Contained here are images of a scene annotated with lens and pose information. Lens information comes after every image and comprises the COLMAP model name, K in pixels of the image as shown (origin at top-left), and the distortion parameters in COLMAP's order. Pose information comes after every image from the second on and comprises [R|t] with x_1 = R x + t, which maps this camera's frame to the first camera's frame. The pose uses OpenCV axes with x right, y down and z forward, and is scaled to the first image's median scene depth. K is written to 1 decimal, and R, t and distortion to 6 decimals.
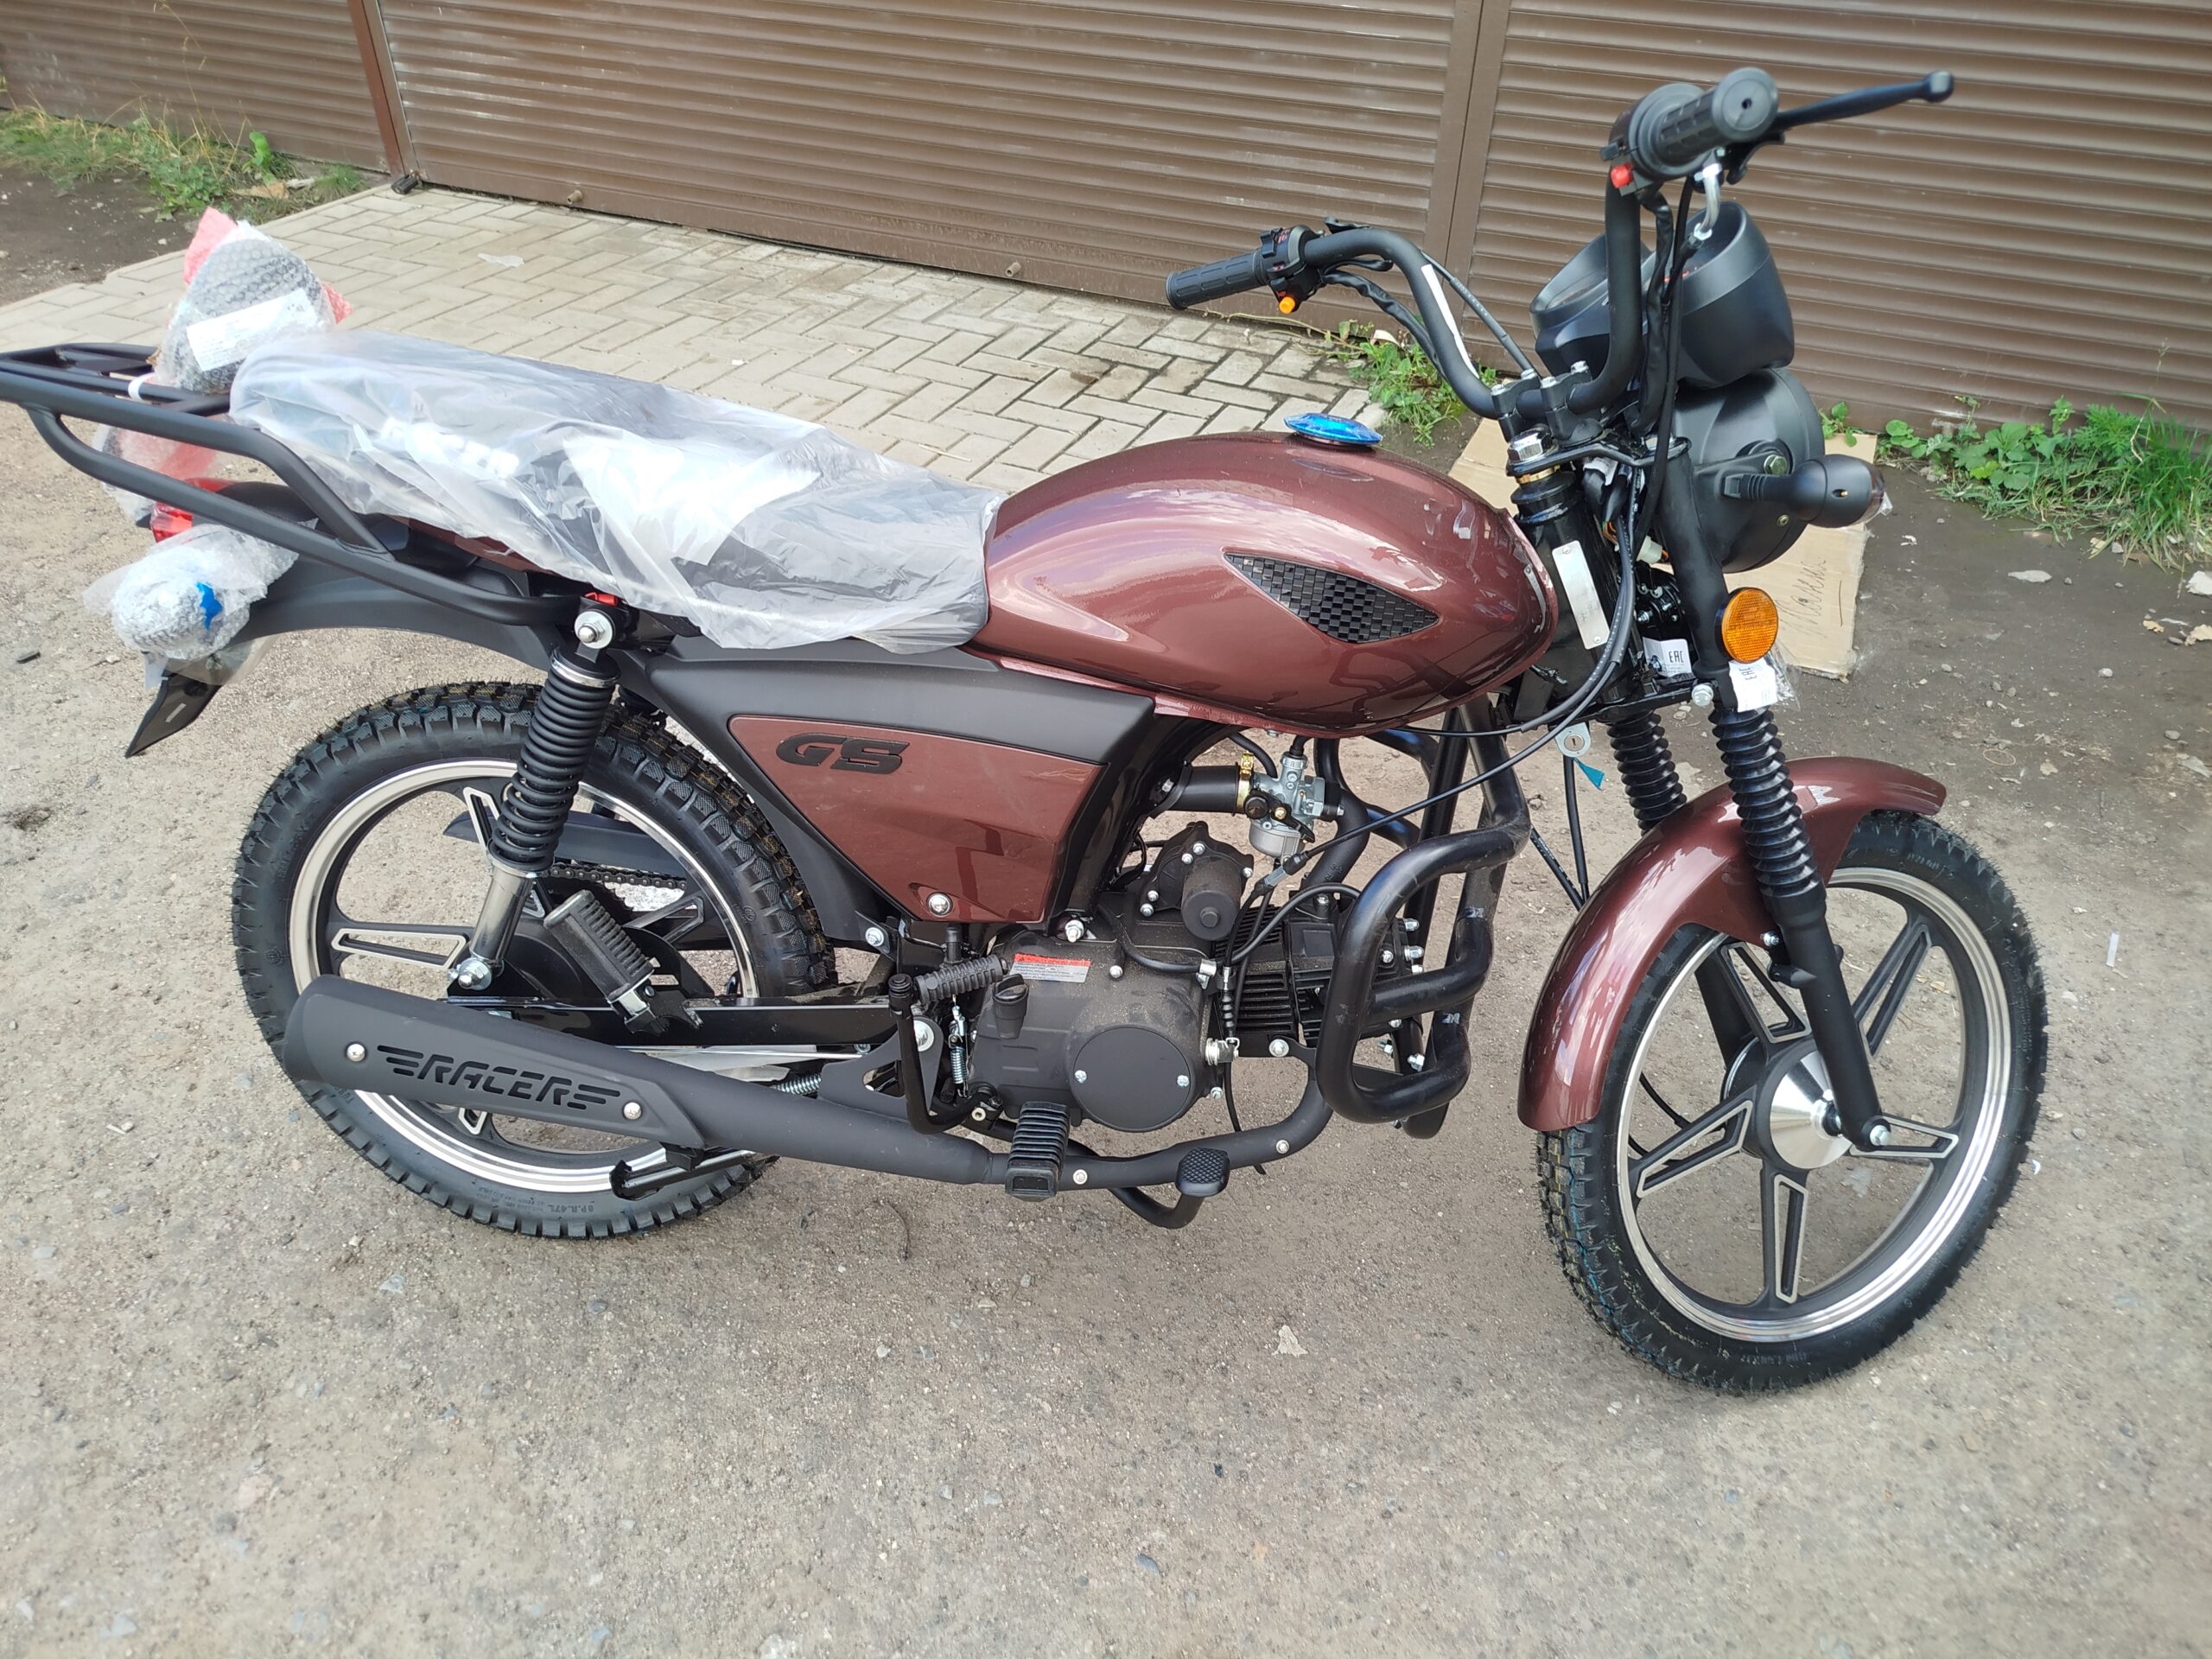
lens RADIAL K [[1529.9, 0, 1142.8], [0, 1529.9, 830.1], [0, 0, 1]] dist [0.065085, -0.028001]
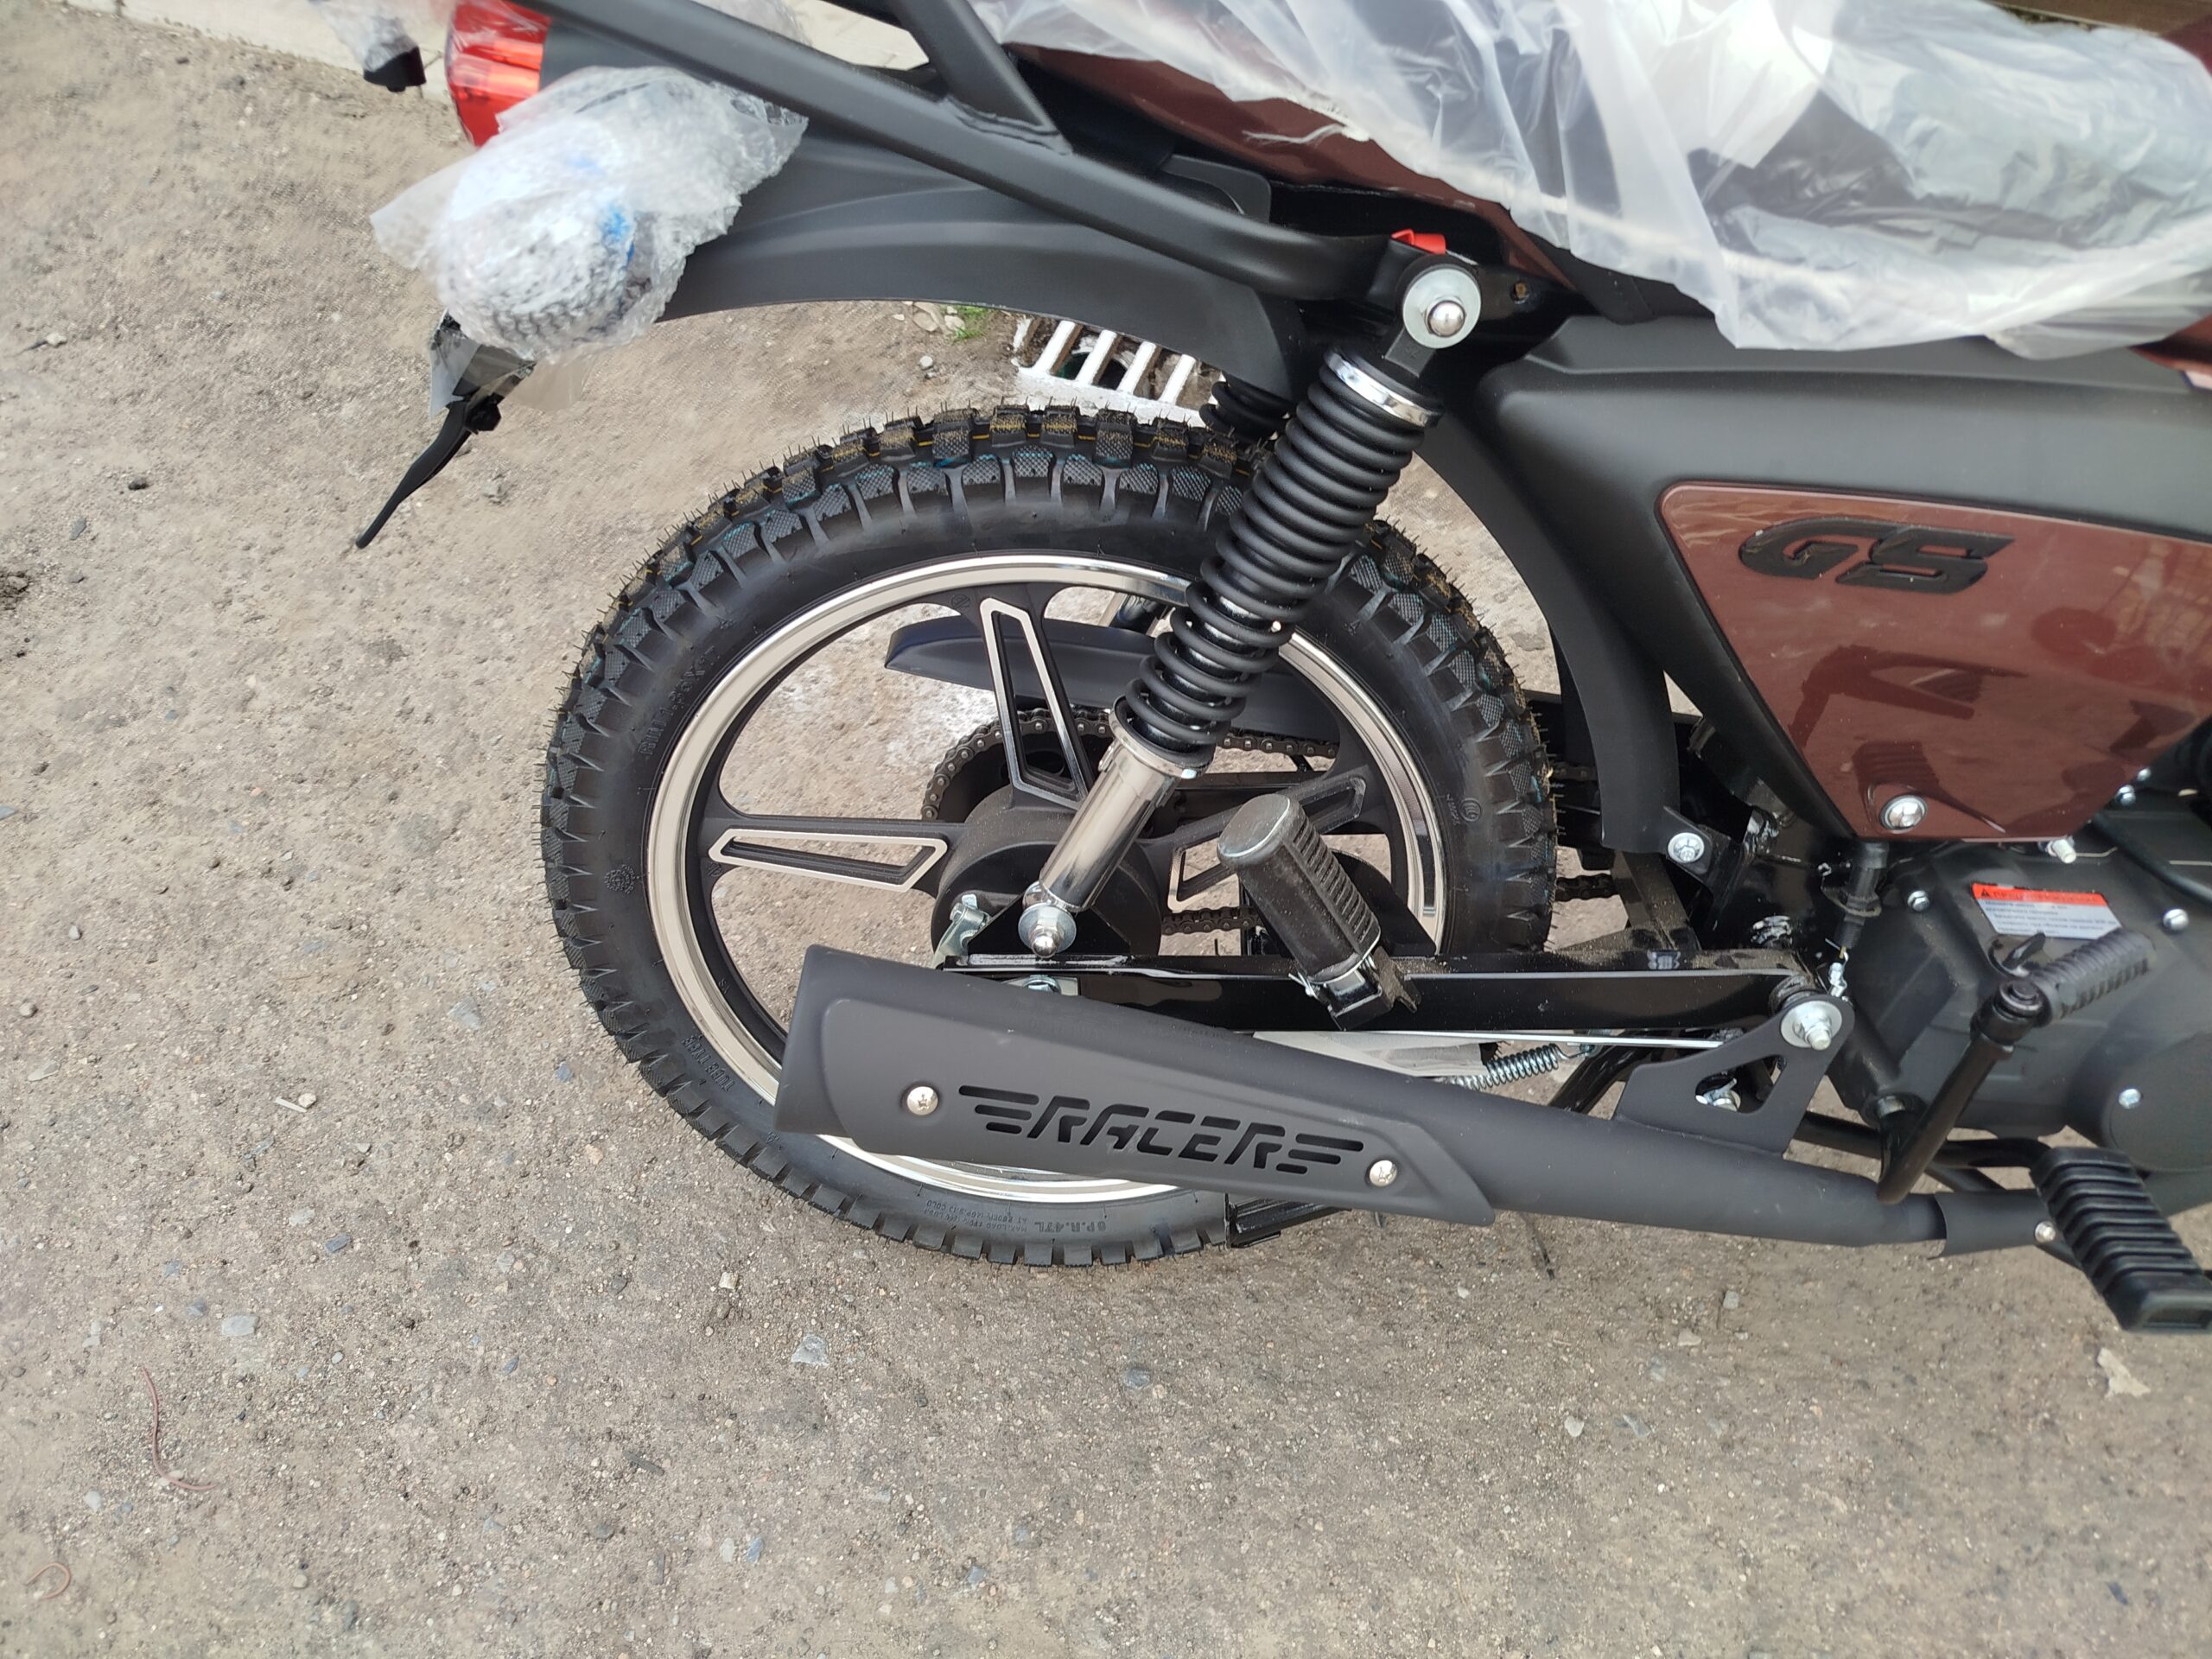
lens RADIAL K [[1594.6, 0, 1267.5], [0, 1594.6, 822.3], [0, 0, 1]] dist [0.081585, -0.084770]
pose [[0.994352, -0.020333, 0.104170, -0.378018], [0.001523, 0.984111, 0.177549, -0.048243], [-0.106125, -0.176388, 0.978583, 0.379876]]
